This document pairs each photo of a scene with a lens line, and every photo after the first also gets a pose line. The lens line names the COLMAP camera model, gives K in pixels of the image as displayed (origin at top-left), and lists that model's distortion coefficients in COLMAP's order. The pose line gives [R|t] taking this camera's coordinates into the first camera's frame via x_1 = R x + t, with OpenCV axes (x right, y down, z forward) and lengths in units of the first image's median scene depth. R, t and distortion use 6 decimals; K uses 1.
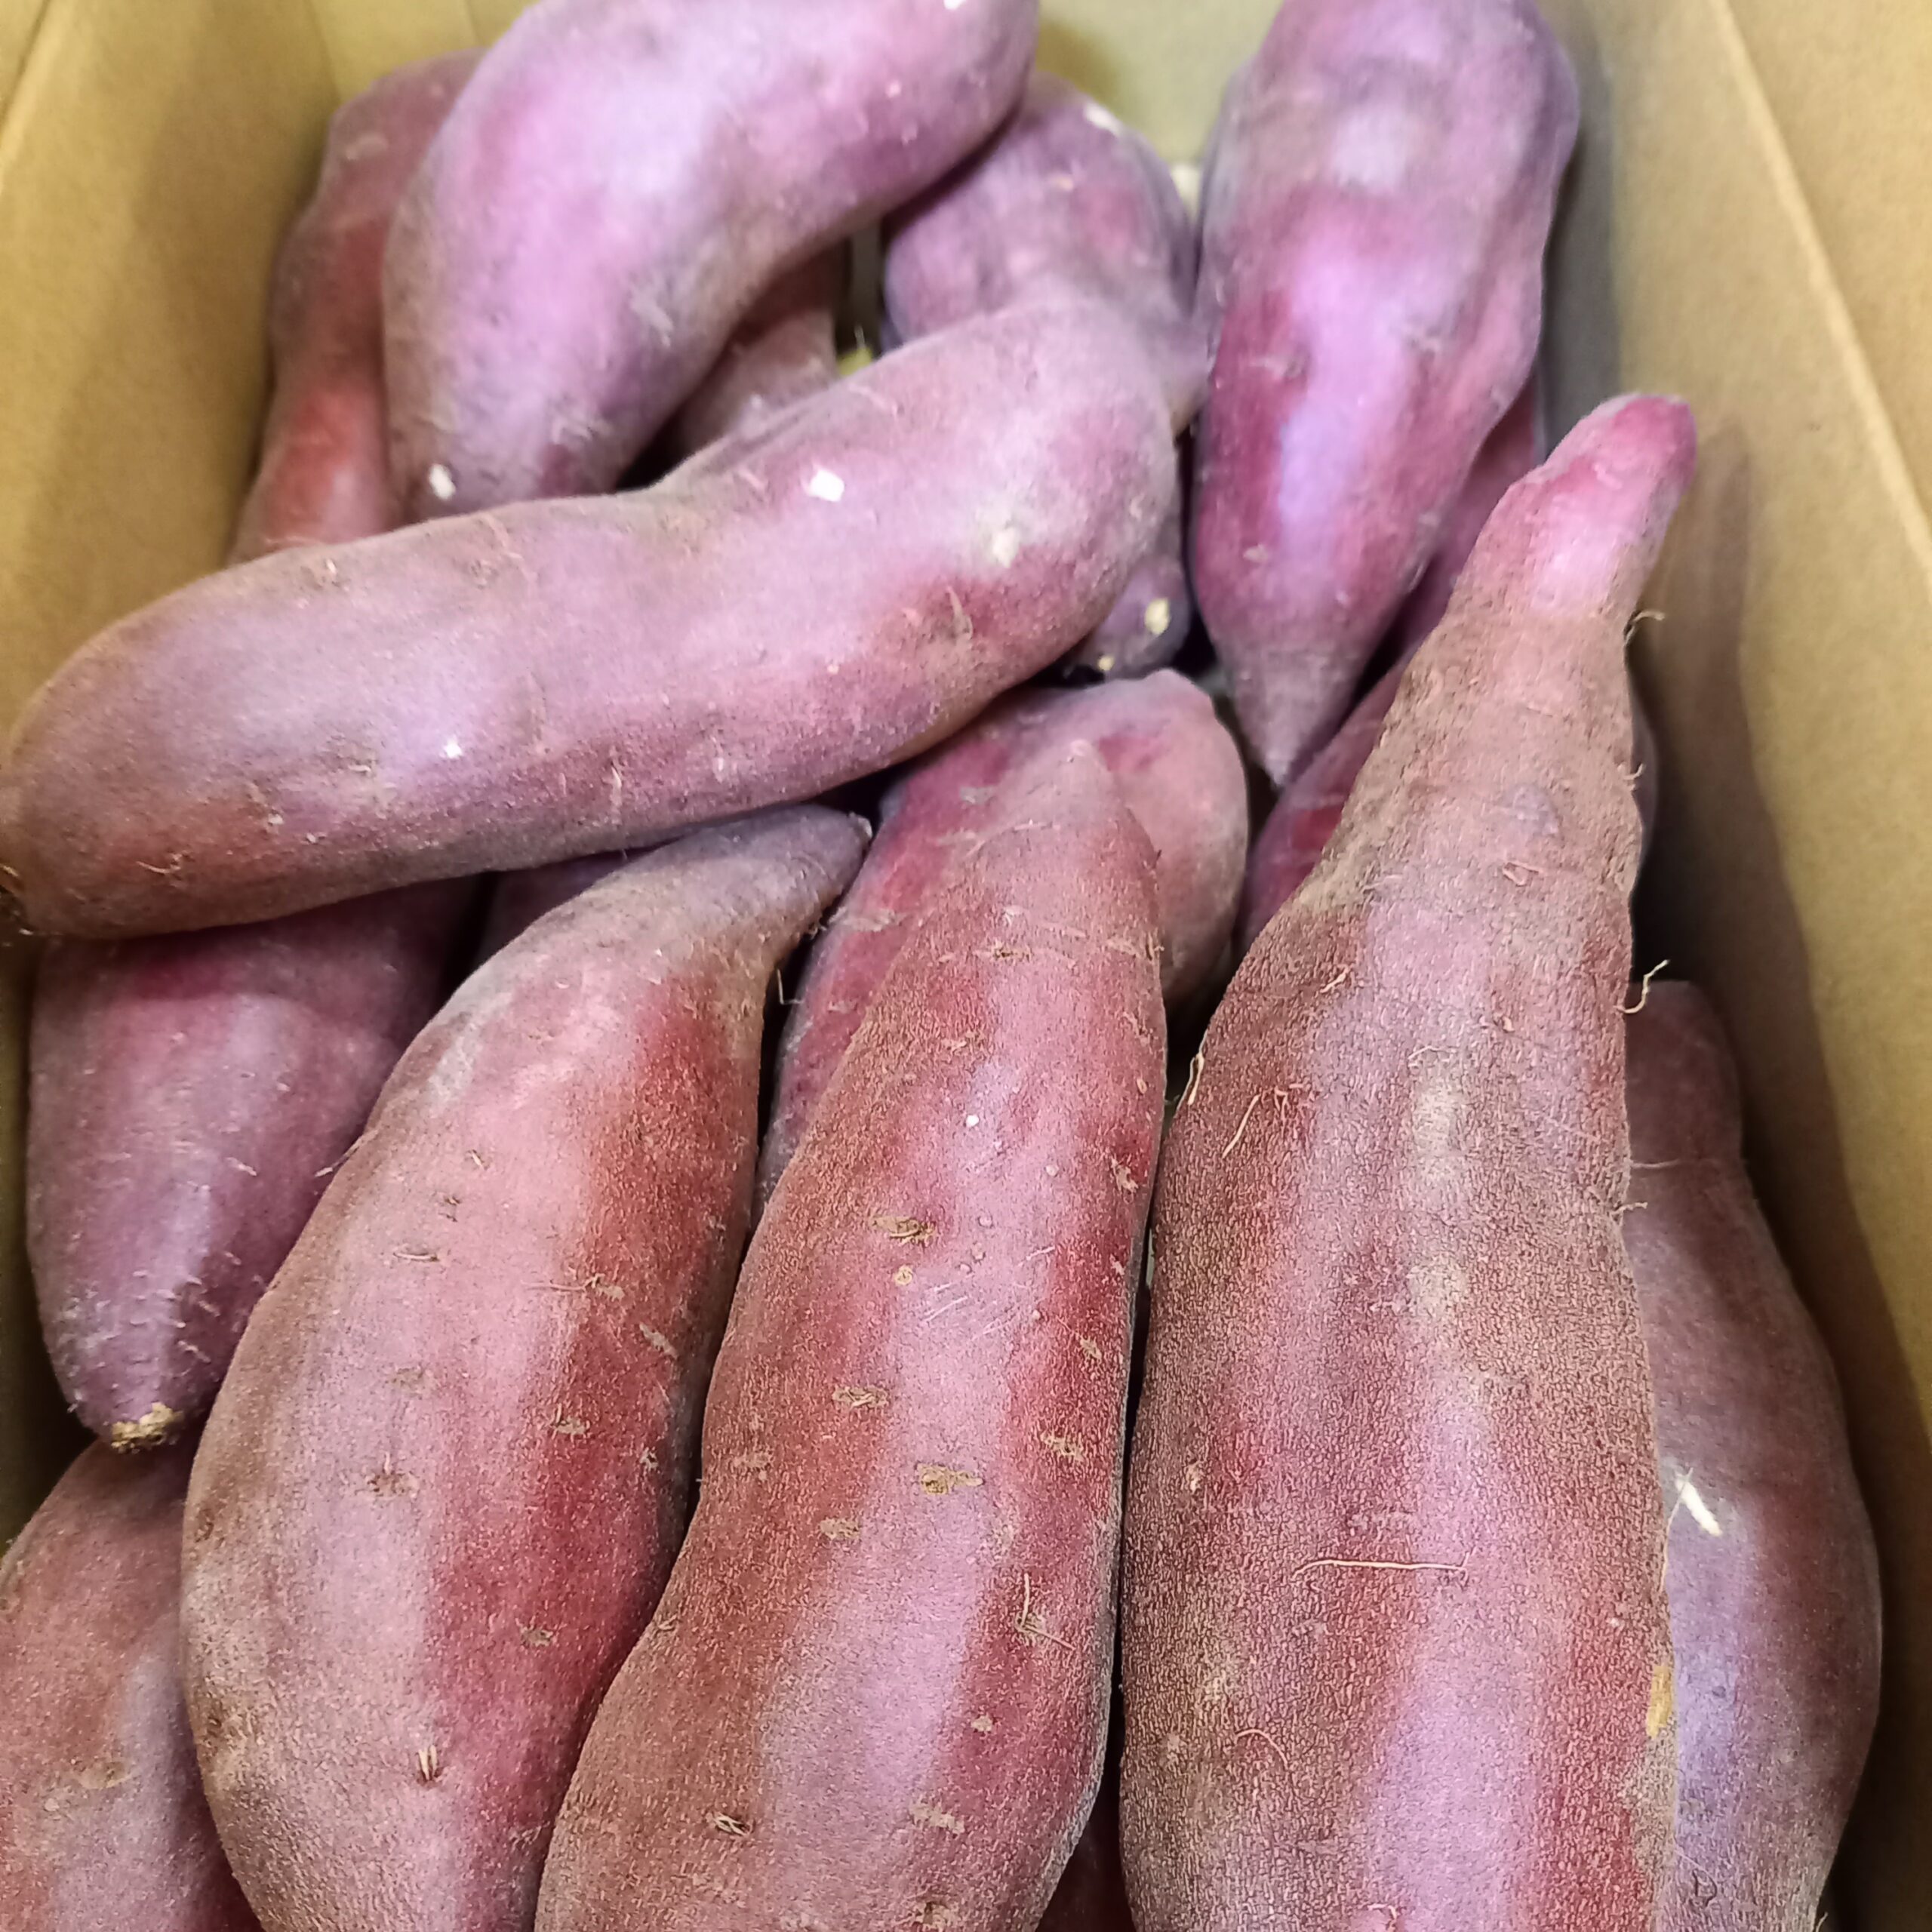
lens RADIAL K [[1934.4, 0, 971.8], [0, 1934.4, 969.0], [0, 0, 1]] dist [0.041882, -0.078378]
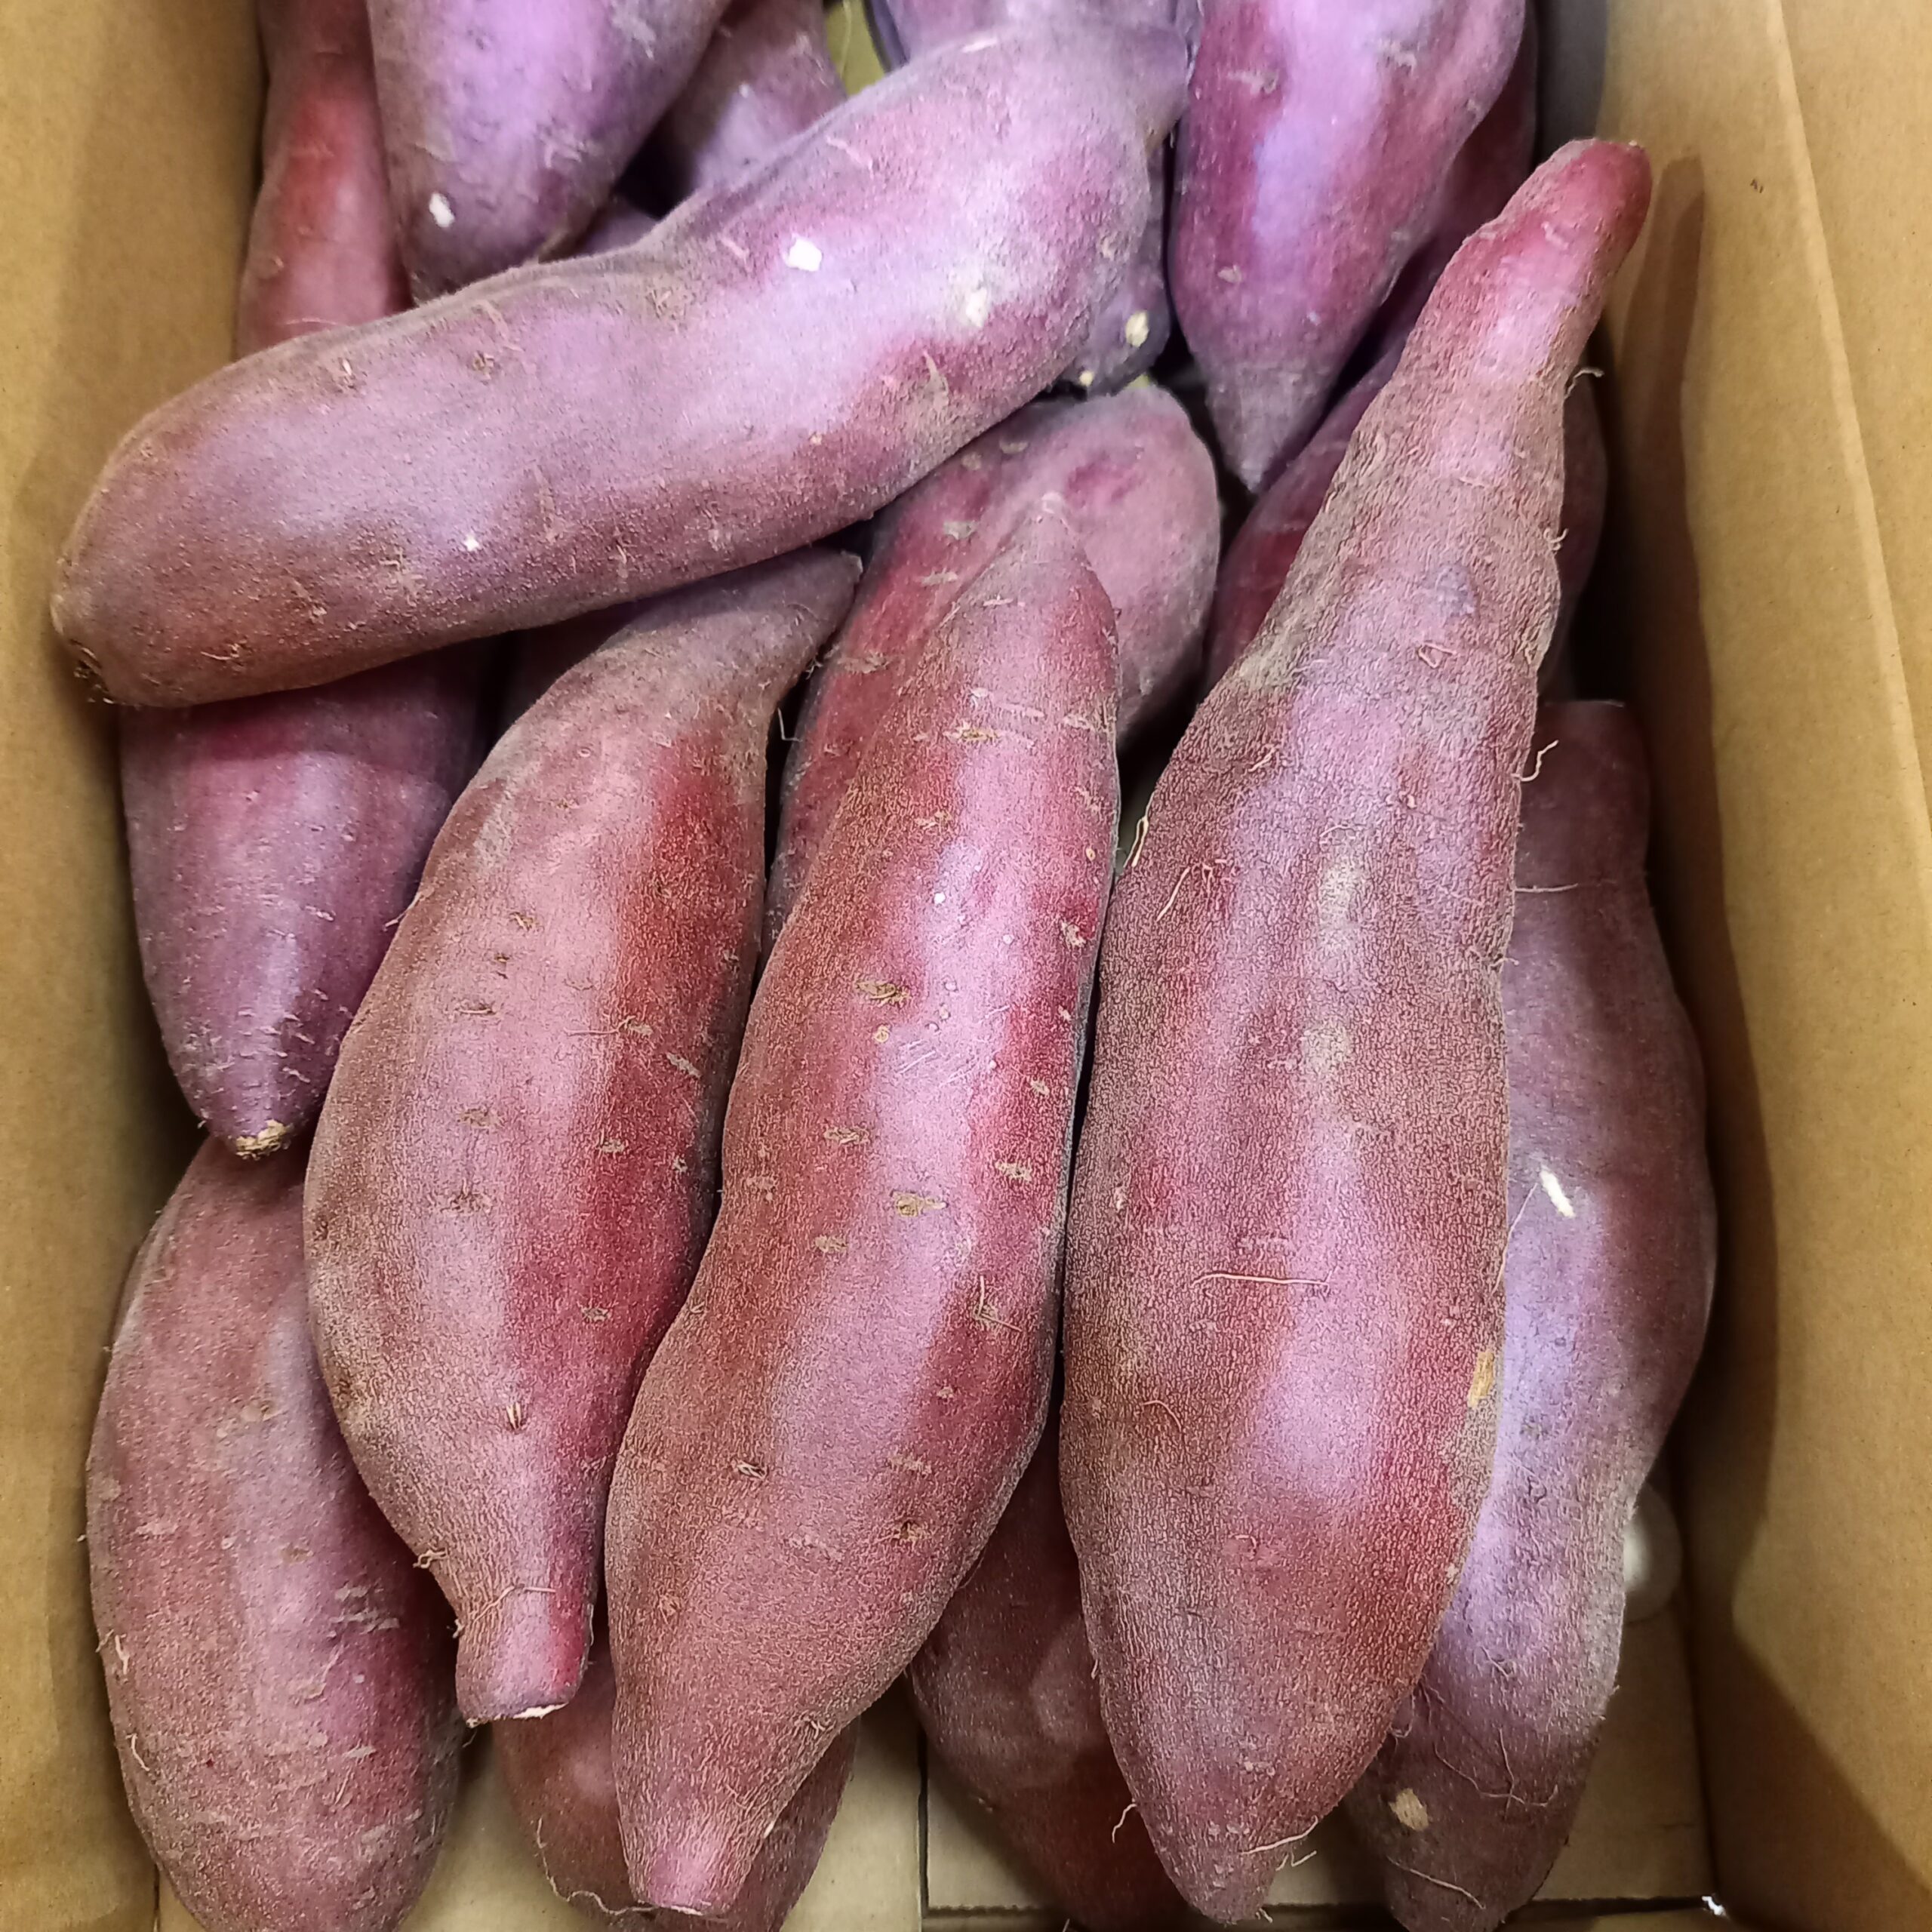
lens RADIAL K [[1923.3, 0, 966.0], [0, 1923.3, 966.0], [0, 0, 1]] dist [0.073100, -0.158640]
pose [[0.999547, -0.006466, -0.029395, 0.047289], [0.013568, 0.968592, 0.248287, -0.159940], [0.026866, -0.248573, 0.968240, -0.125538]]
